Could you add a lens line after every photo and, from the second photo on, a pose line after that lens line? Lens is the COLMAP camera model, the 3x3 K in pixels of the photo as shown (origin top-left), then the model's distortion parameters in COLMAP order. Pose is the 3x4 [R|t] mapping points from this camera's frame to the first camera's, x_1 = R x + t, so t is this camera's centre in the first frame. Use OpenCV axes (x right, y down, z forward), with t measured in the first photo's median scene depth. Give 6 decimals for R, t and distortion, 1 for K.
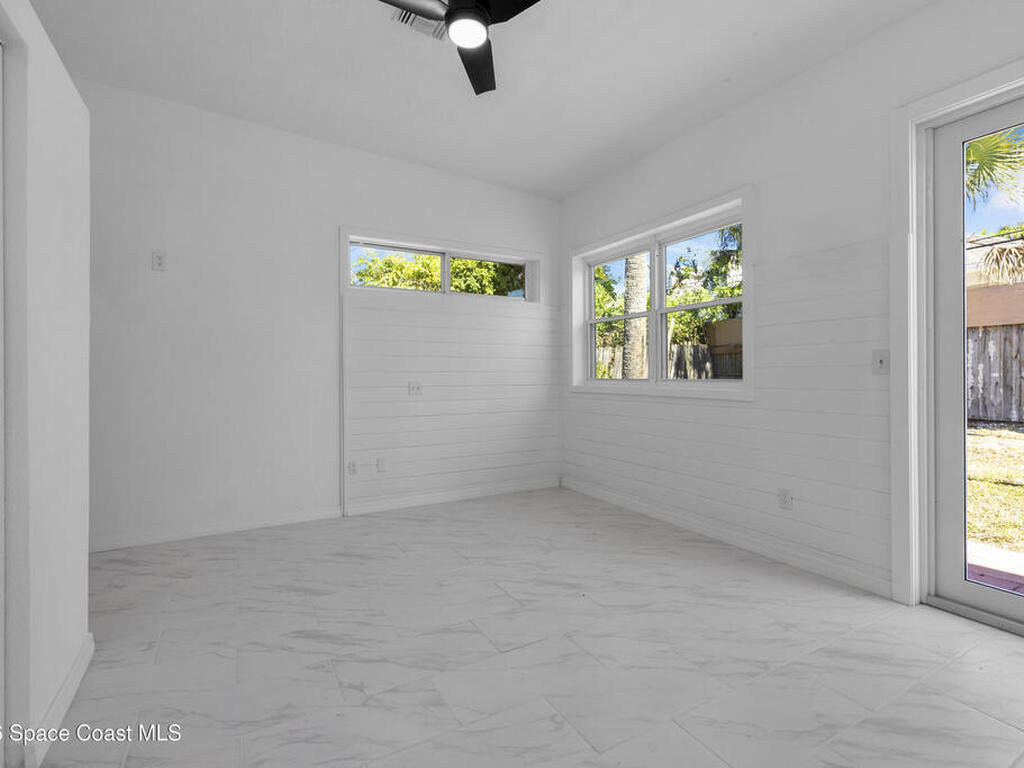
lens RADIAL K [[490.7, 0, 504.6], [0, 490.7, 382.6], [0, 0, 1]] dist [0.002142, -0.000567]
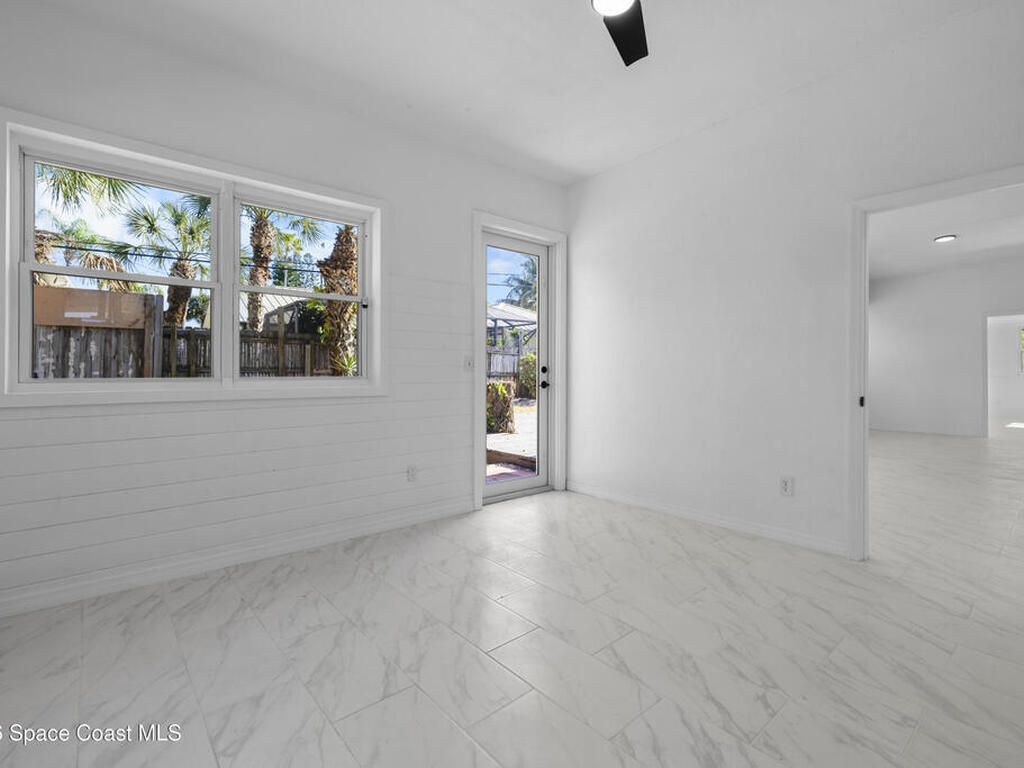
lens RADIAL K [[490.7, 0, 510.4], [0, 490.7, 375.9], [0, 0, 1]] dist [0.002142, -0.000567]
pose [[-0.204877, -0.003159, 0.978783, -0.630101], [0.014831, 0.999870, 0.006331, -0.009893], [-0.978675, 0.015813, -0.204803, 0.931559]]
